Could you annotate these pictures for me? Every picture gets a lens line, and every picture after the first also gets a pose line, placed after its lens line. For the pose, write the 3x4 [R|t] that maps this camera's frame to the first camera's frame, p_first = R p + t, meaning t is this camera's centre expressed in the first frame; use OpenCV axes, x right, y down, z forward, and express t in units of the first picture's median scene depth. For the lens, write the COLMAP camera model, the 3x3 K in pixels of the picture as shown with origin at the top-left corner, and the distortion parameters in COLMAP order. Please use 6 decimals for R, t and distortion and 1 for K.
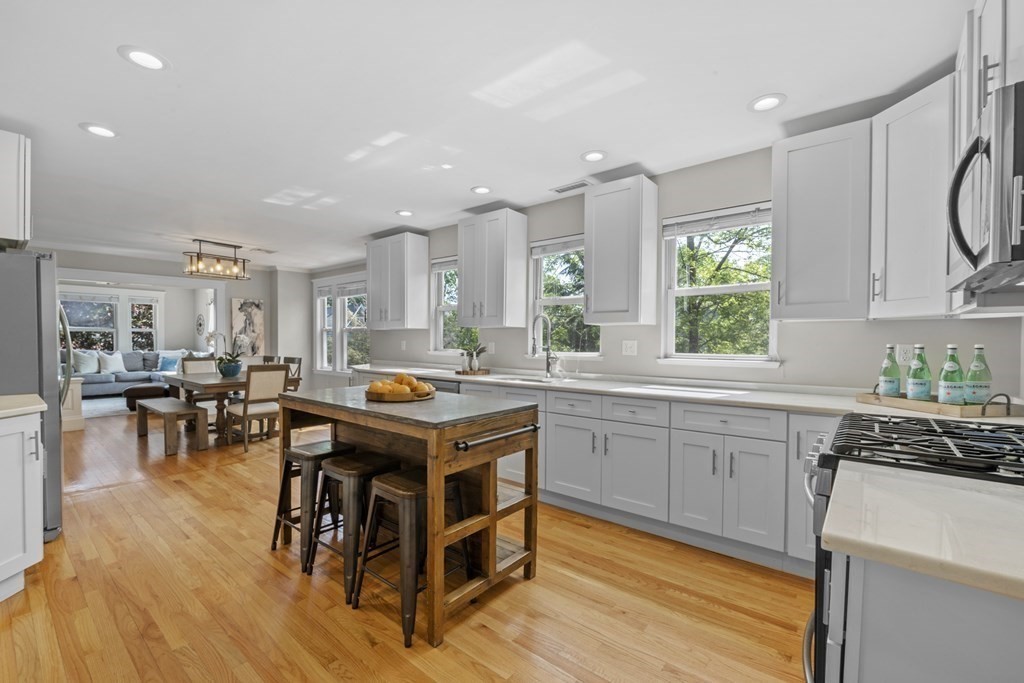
lens RADIAL K [[428.0, 0, 505.6], [0, 428.0, 348.5], [0, 0, 1]] dist [-0.003557, -0.000461]
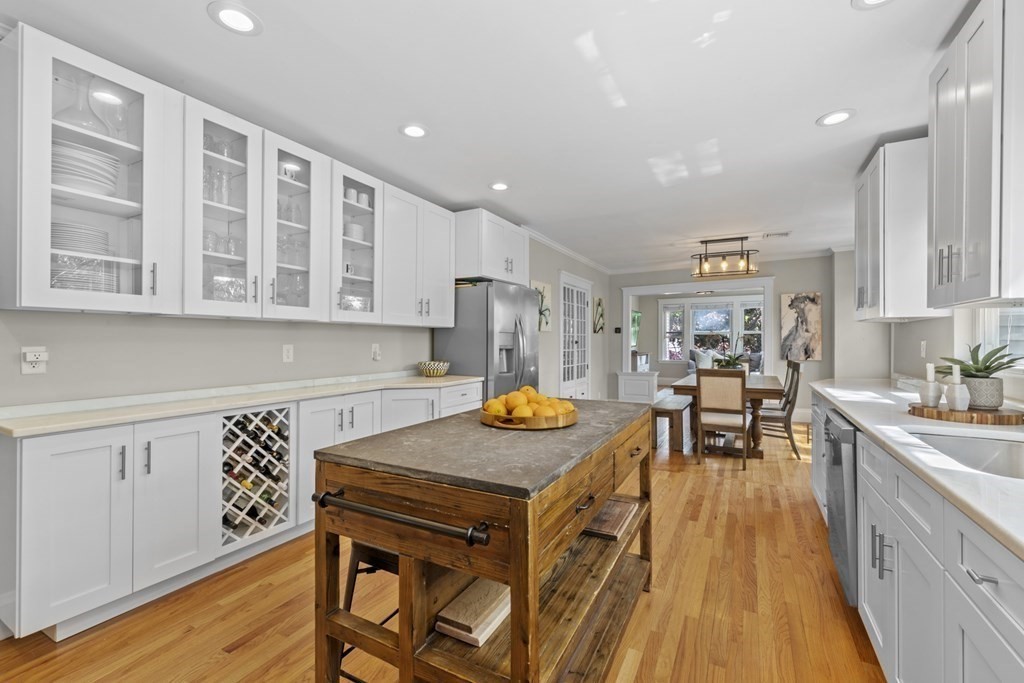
lens RADIAL K [[435.3, 0, 512.0], [0, 435.3, 341.5], [0, 0, 1]] dist [0.002098, 0.000008]
pose [[0.190021, -0.004969, -0.981767, 0.136899], [-0.016064, 0.999838, -0.008170, -0.002548], [0.981649, 0.017323, 0.189910, 0.255413]]
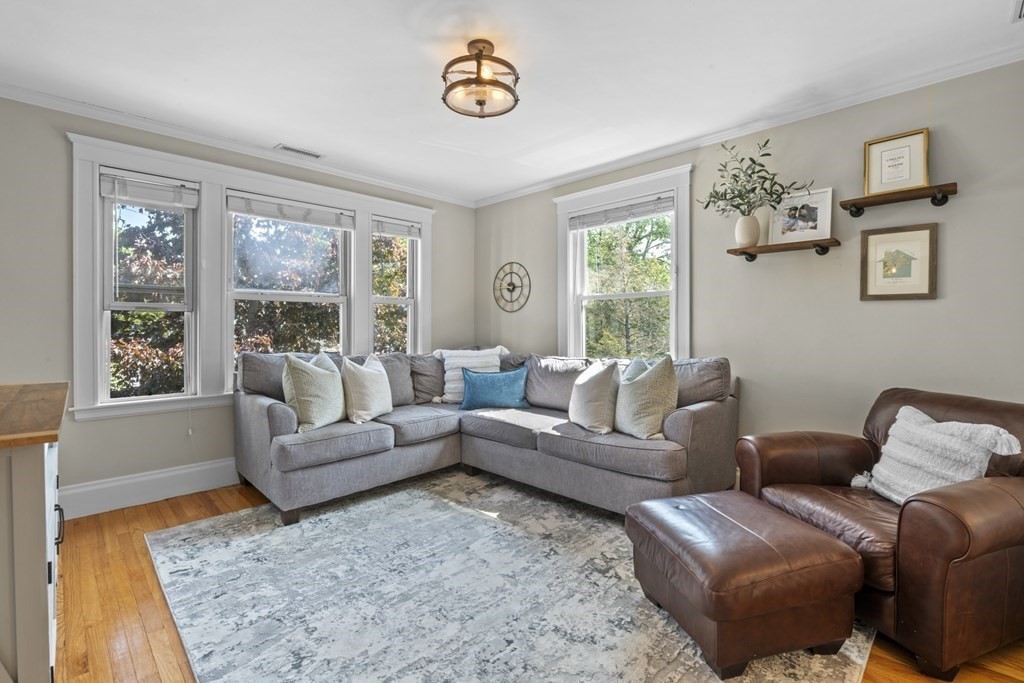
lens RADIAL K [[462.9, 0, 511.1], [0, 462.9, 329.0], [0, 0, 1]] dist [-0.007430, -0.001030]
pose [[0.995750, -0.008291, -0.091728, -0.882998], [0.007406, 0.999923, -0.009979, -0.013019], [0.091804, 0.009257, 0.995734, 0.719556]]
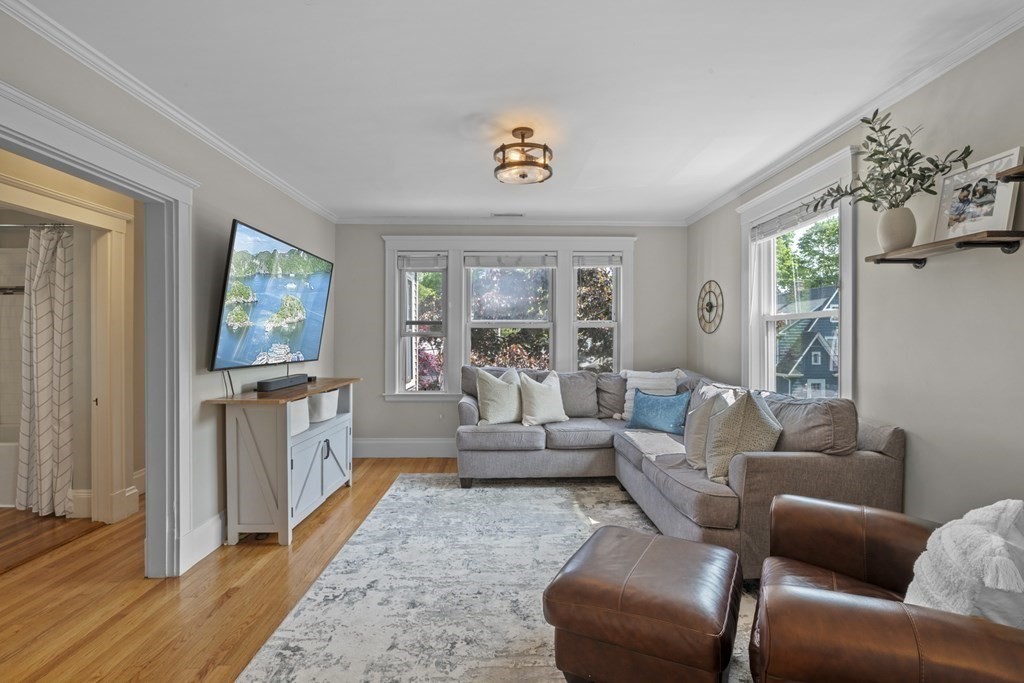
lens RADIAL K [[473.7, 0, 507.0], [0, 473.7, 337.8], [0, 0, 1]] dist [-0.003442, -0.000503]
pose [[0.646923, -0.006544, -0.762527, -0.661170], [-0.008625, 0.999836, -0.015898, -0.024198], [0.762506, 0.016862, 0.646761, 0.755549]]
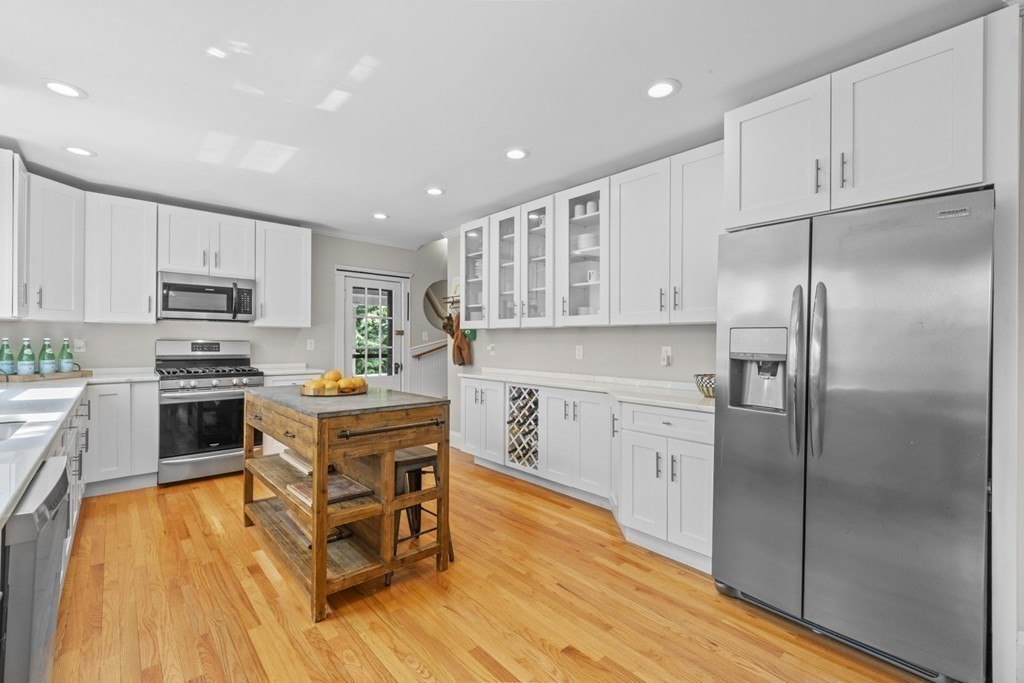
lens RADIAL K [[444.2, 0, 512.0], [0, 444.2, 341.5], [0, 0, 1]] dist [0.001199, -0.000284]
pose [[-0.988324, -0.015660, 0.151558, -0.260195], [-0.012992, 0.999743, 0.018582, -0.011955], [-0.151811, 0.016396, -0.988274, 0.620991]]
